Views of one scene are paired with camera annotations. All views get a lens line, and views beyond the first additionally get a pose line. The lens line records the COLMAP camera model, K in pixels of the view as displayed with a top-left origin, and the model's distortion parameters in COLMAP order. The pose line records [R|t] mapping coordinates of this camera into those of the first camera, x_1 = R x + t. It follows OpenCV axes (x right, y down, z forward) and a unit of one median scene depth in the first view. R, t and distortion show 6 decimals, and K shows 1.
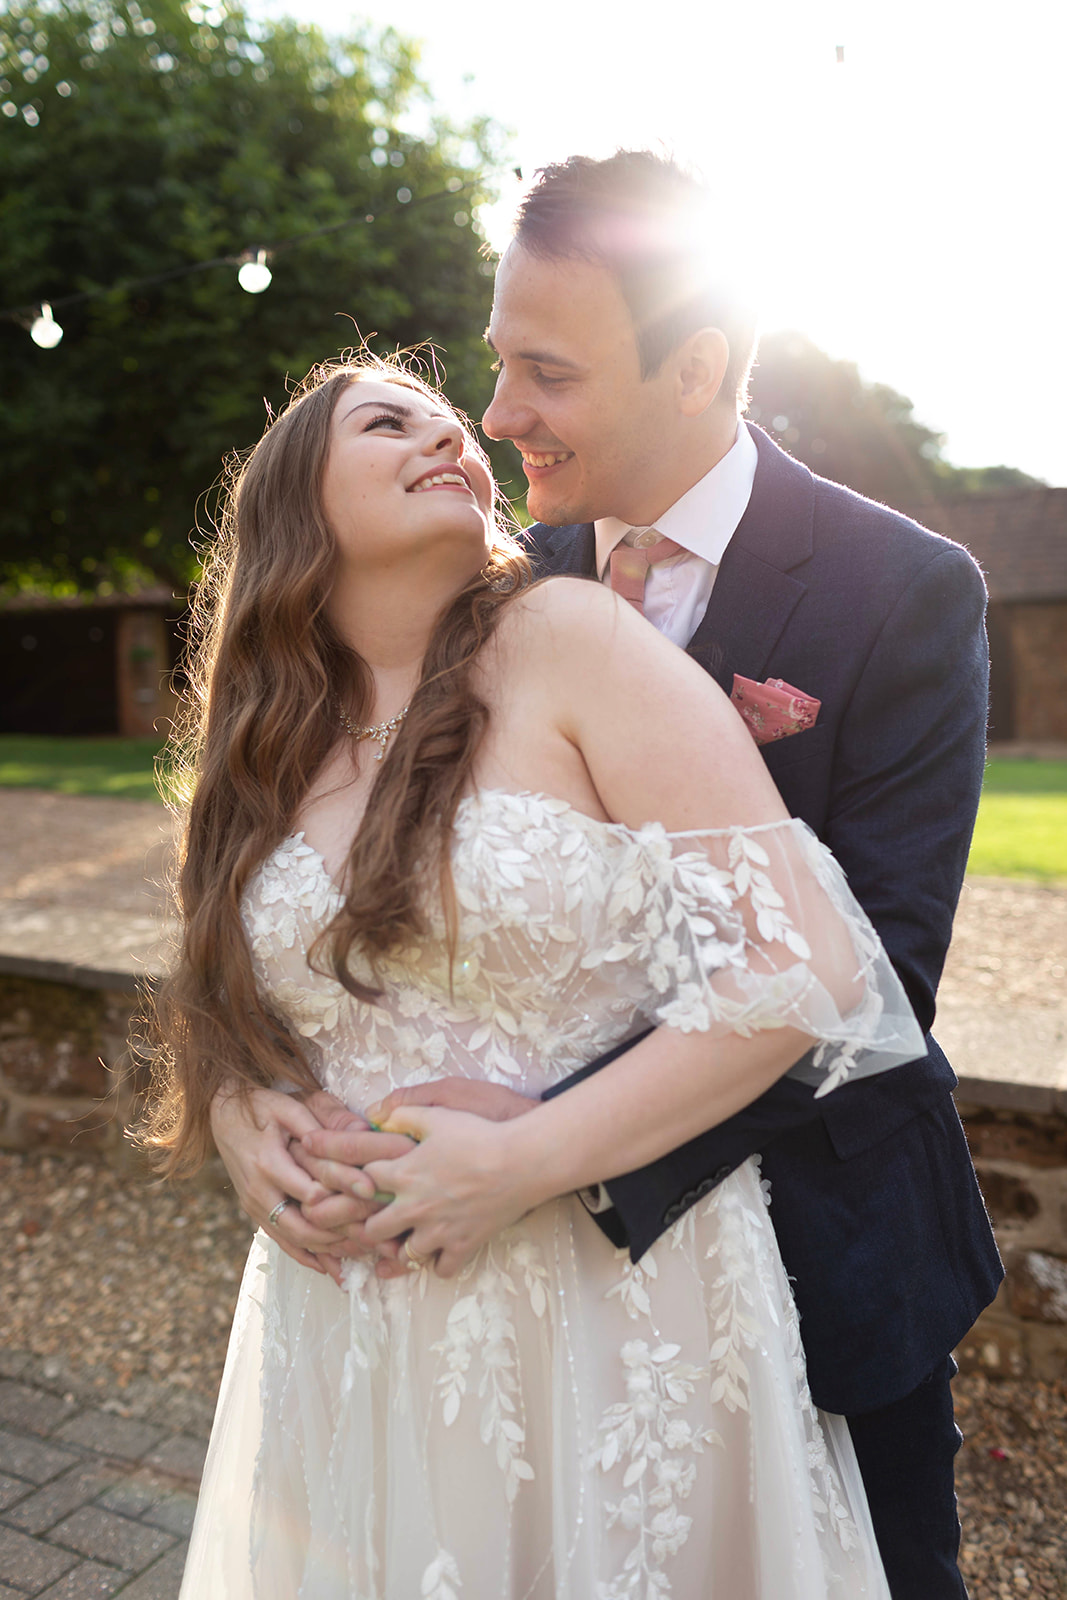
lens RADIAL K [[1513.3, 0, 534.8], [0, 1513.3, 801.0], [0, 0, 1]] dist [0.016095, 0.000000]
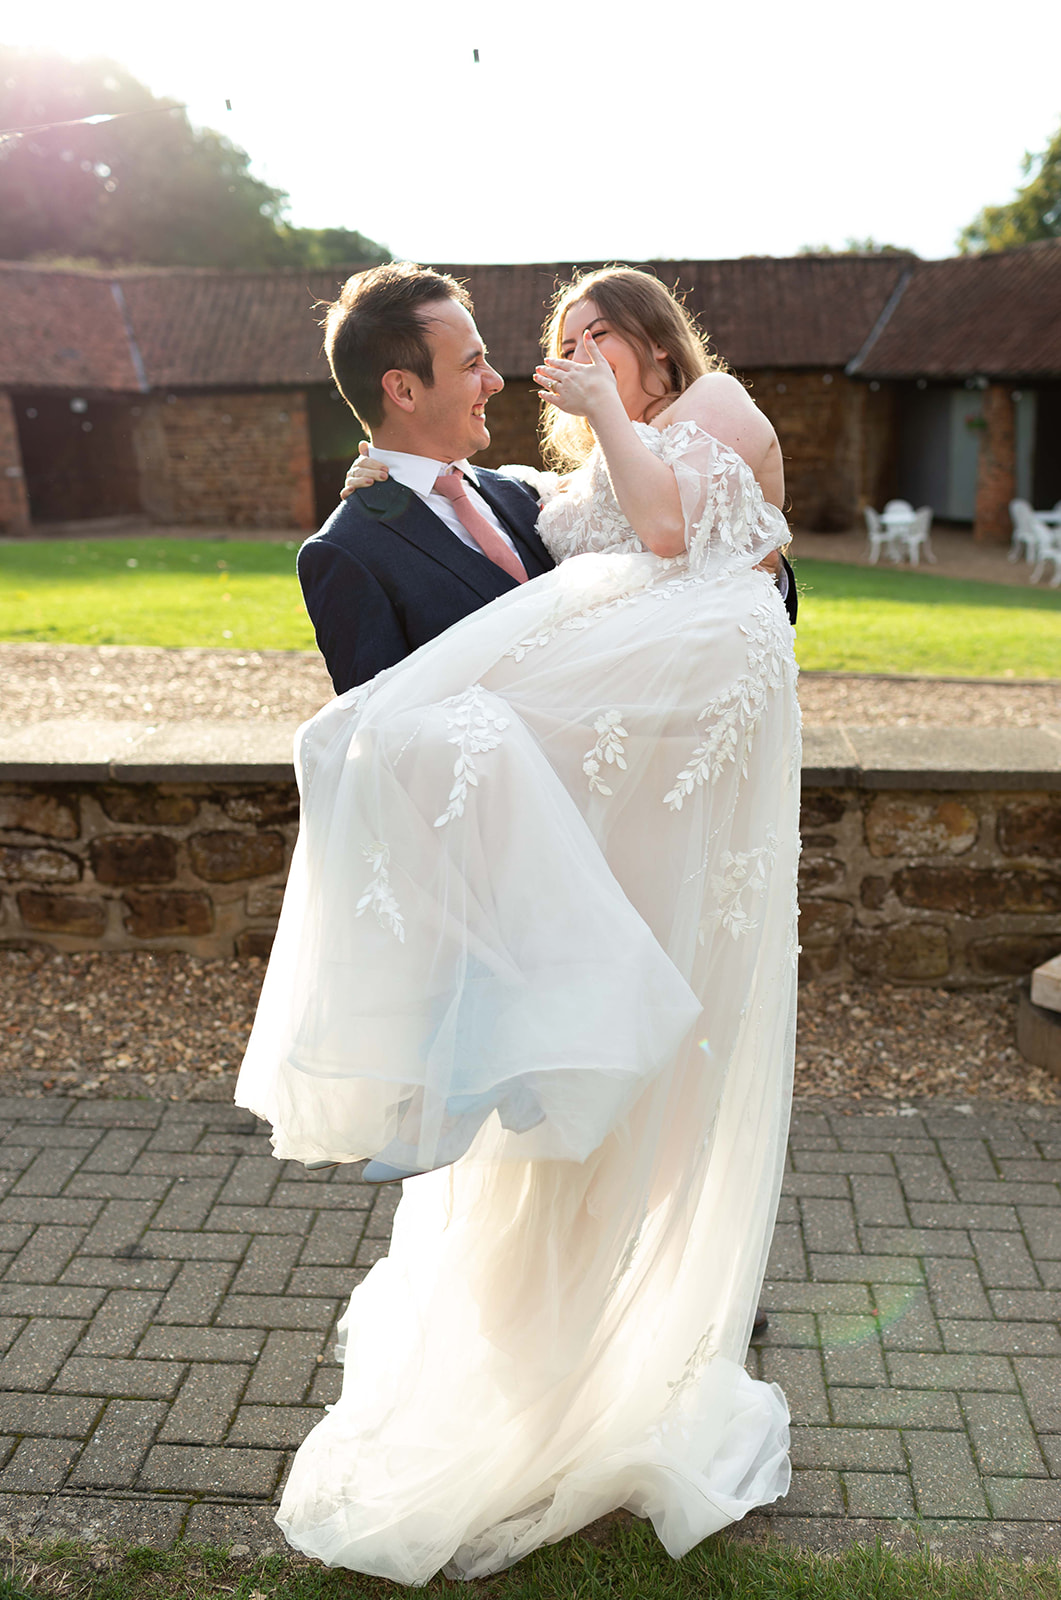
lens RADIAL K [[1609.3, 0, 533.0], [0, 1609.3, 797.6], [0, 0, 1]] dist [0.010206, 0.000000]
pose [[0.920368, -0.091918, 0.380097, -0.221457], [0.044203, 0.990207, 0.132426, 0.007633], [-0.388547, -0.105080, 0.915418, -0.279783]]
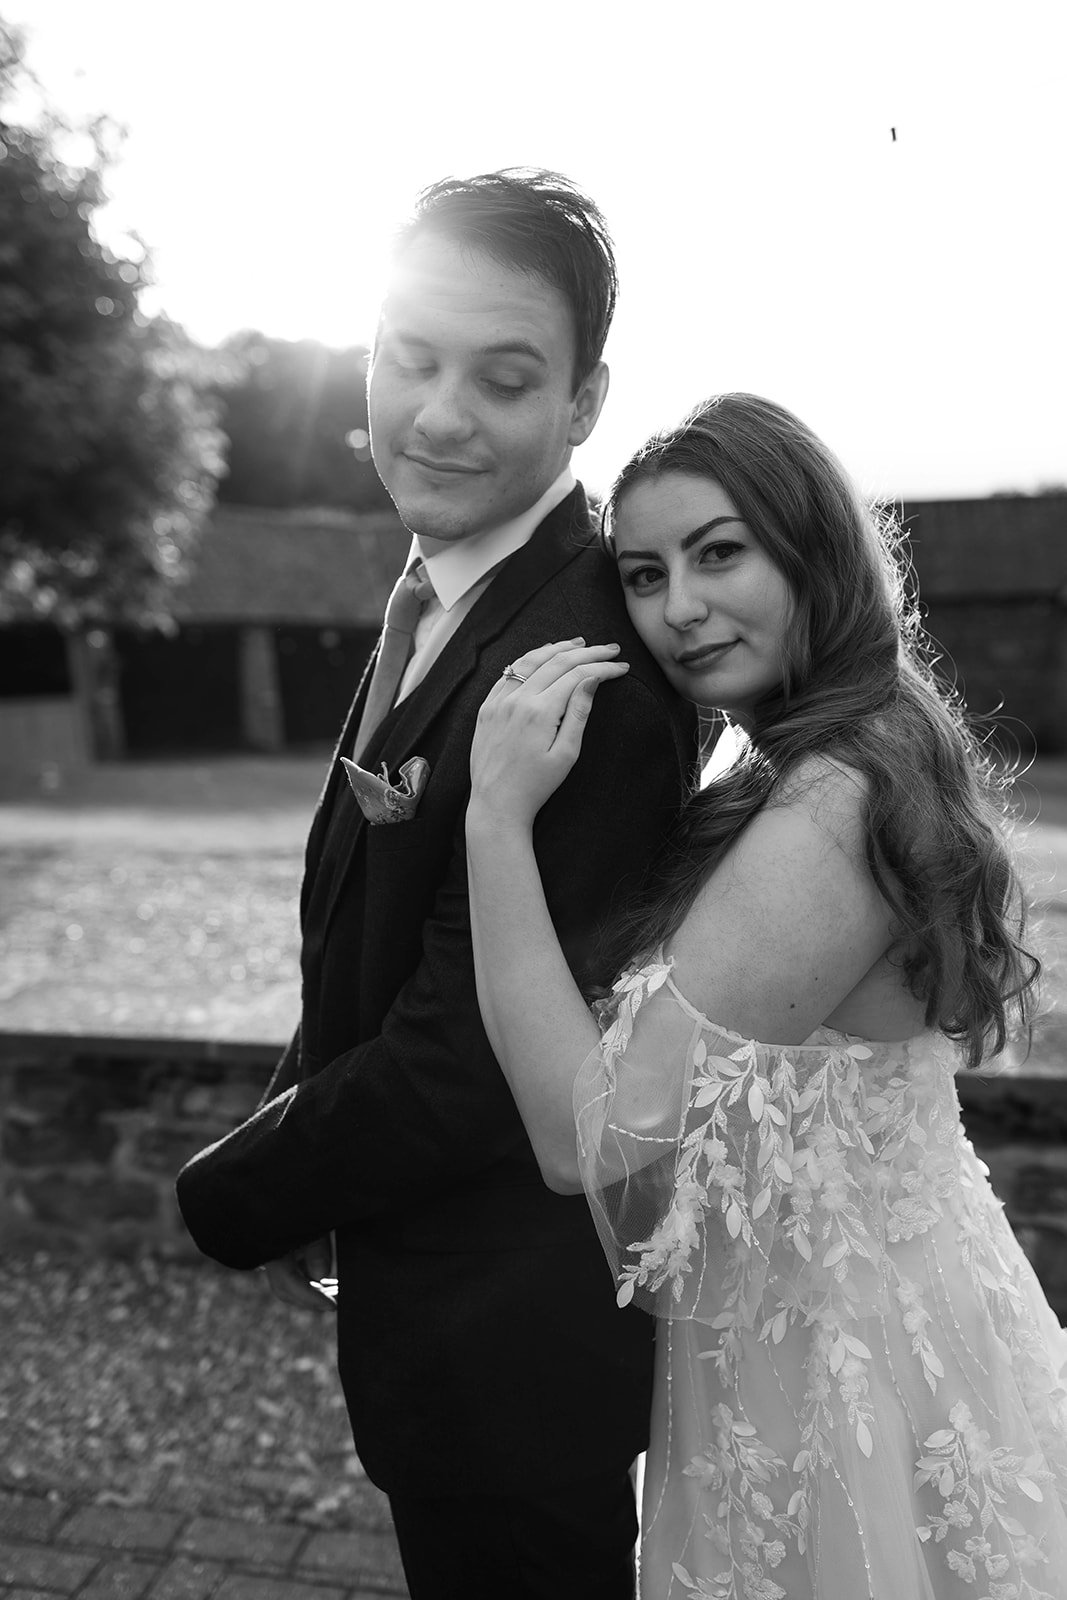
lens RADIAL K [[1513.3, 0, 540.2], [0, 1513.3, 802.1], [0, 0, 1]] dist [0.016095, 0.000000]
pose [[0.963024, -0.032091, 0.267498, -0.193381], [0.034211, 0.999409, -0.003265, -0.012473], [-0.267236, 0.012296, 0.963553, 0.017866]]
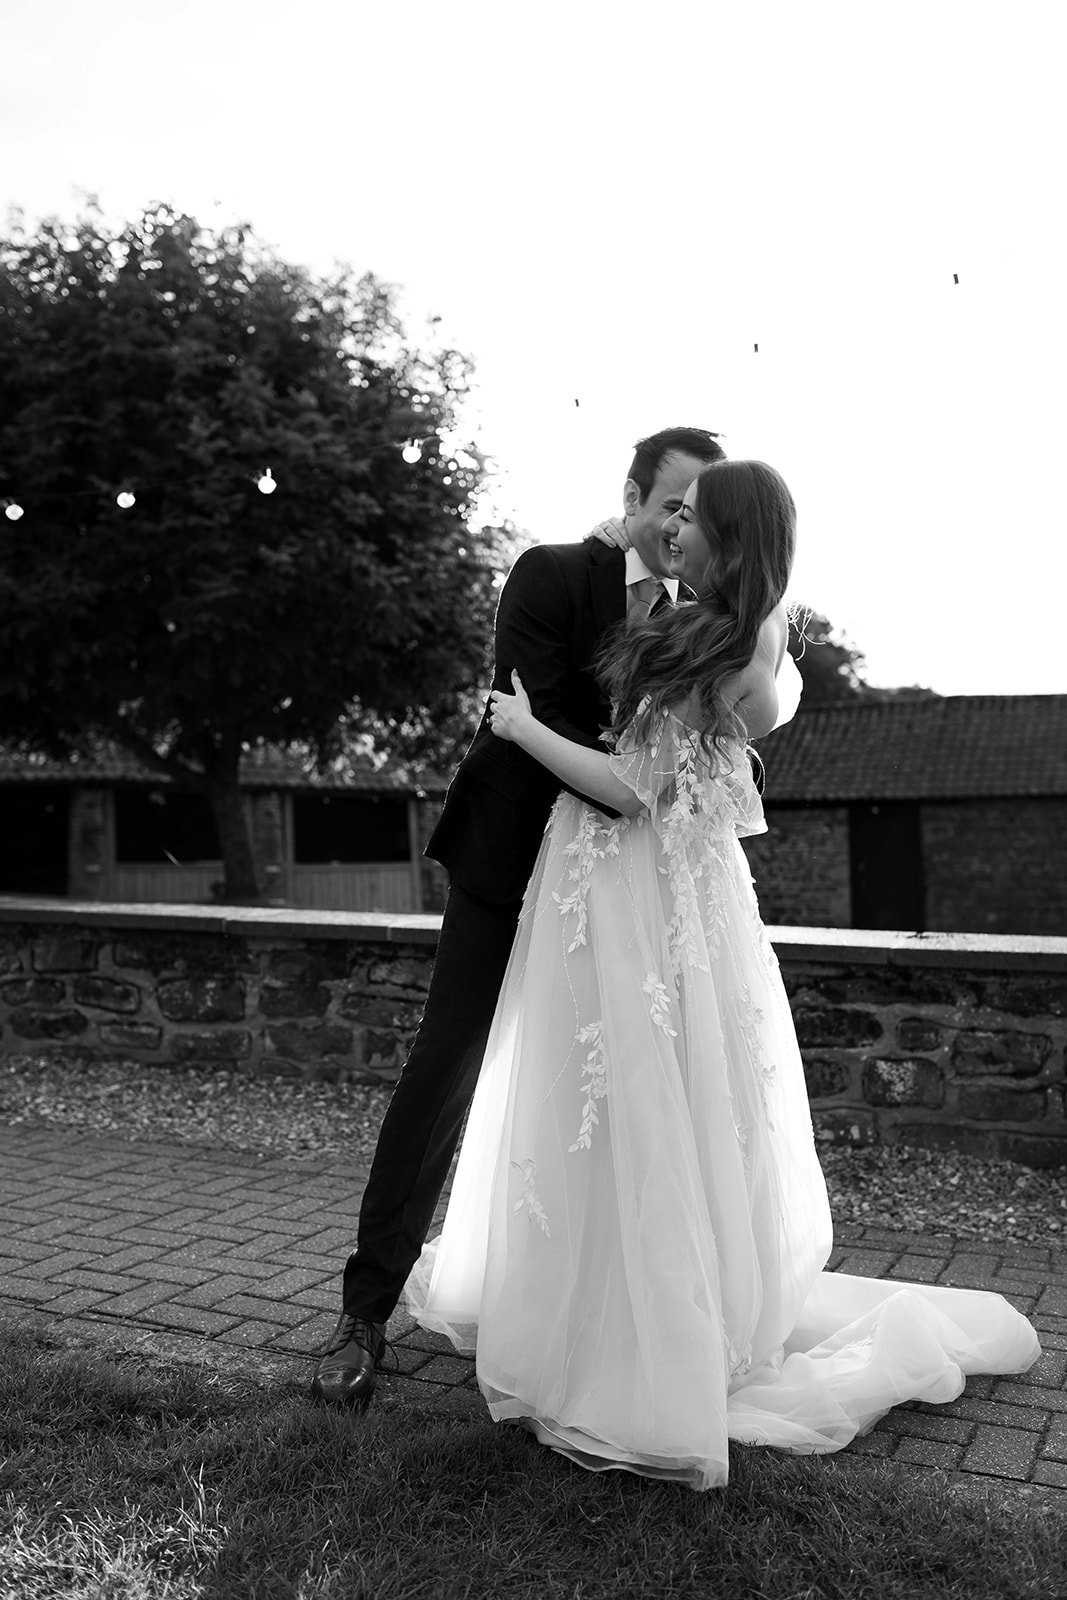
lens RADIAL K [[1513.3, 0, 537.9], [0, 1513.3, 799.6], [0, 0, 1]] dist [0.016095, 0.000000]
pose [[0.998489, 0.021878, 0.050405, -0.084896], [-0.014895, 0.990738, -0.134970, 0.182110], [-0.052891, 0.134016, 0.989567, -0.435048]]
